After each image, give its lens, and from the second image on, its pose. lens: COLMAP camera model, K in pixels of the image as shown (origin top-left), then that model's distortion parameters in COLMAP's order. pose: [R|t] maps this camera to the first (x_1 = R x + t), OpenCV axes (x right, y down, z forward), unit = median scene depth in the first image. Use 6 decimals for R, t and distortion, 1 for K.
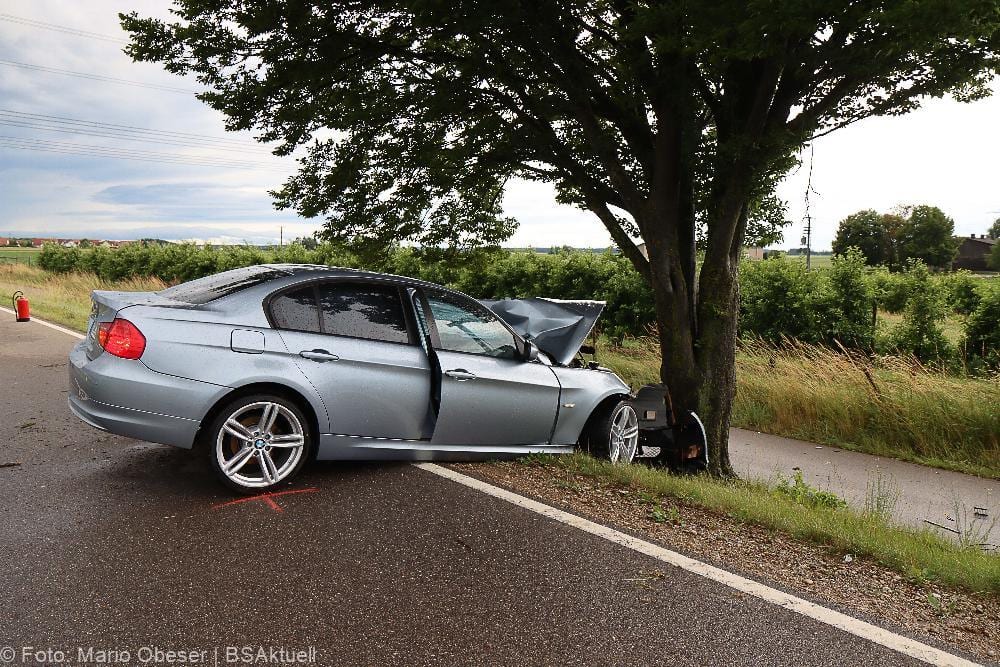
lens RADIAL K [[756.5, 0, 492.6], [0, 756.5, 333.1], [0, 0, 1]] dist [-0.000877, 0.003242]
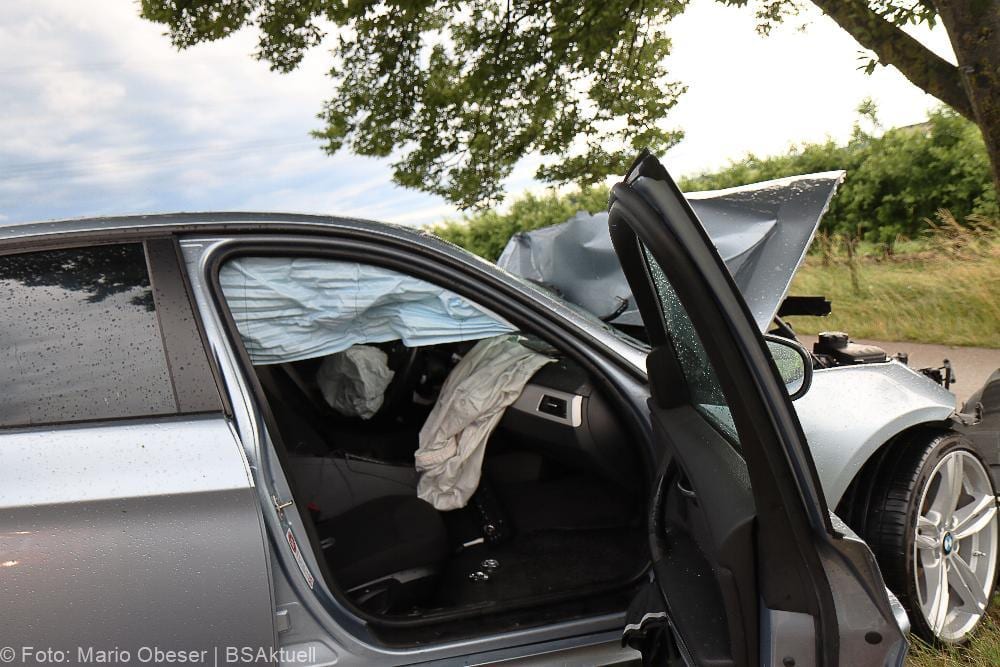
lens RADIAL K [[756.5, 0, 492.6], [0, 756.5, 333.1], [0, 0, 1]] dist [-0.000877, 0.003242]
pose [[0.936454, -0.147555, -0.318246, 0.080387], [0.168807, 0.984833, 0.040102, -0.003628], [0.307502, -0.091276, 0.947160, 0.497139]]
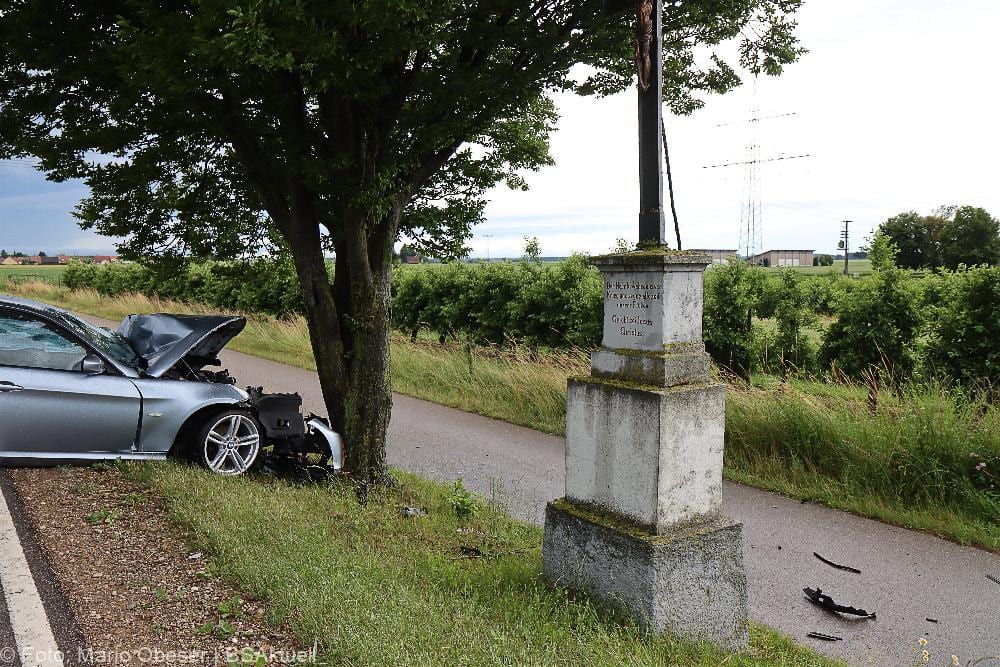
lens RADIAL K [[756.5, 0, 492.6], [0, 756.5, 333.1], [0, 0, 1]] dist [-0.000877, 0.003242]
pose [[0.998583, -0.012004, -0.051851, 0.463599], [0.011333, 0.999848, -0.013218, 0.000140], [0.052002, 0.012611, 0.998567, -0.025947]]
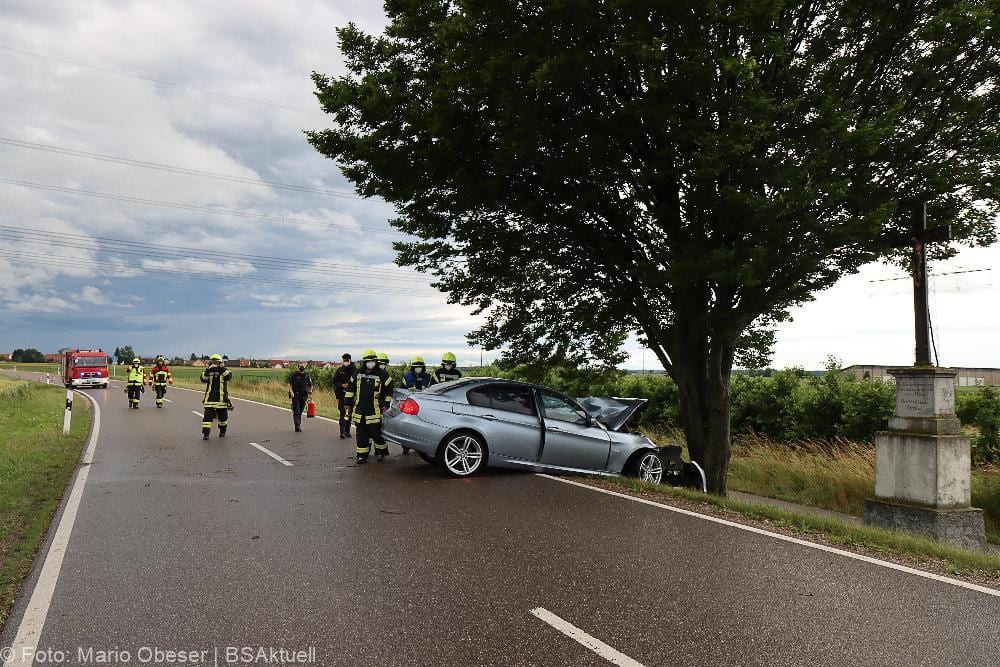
lens RADIAL K [[756.5, 0, 492.6], [0, 756.5, 333.1], [0, 0, 1]] dist [-0.000877, 0.003242]
pose [[0.970686, -0.008075, -0.240215, 0.192333], [-0.030405, 0.987281, -0.156051, 0.080191], [0.238420, 0.158780, 0.958094, -0.712289]]
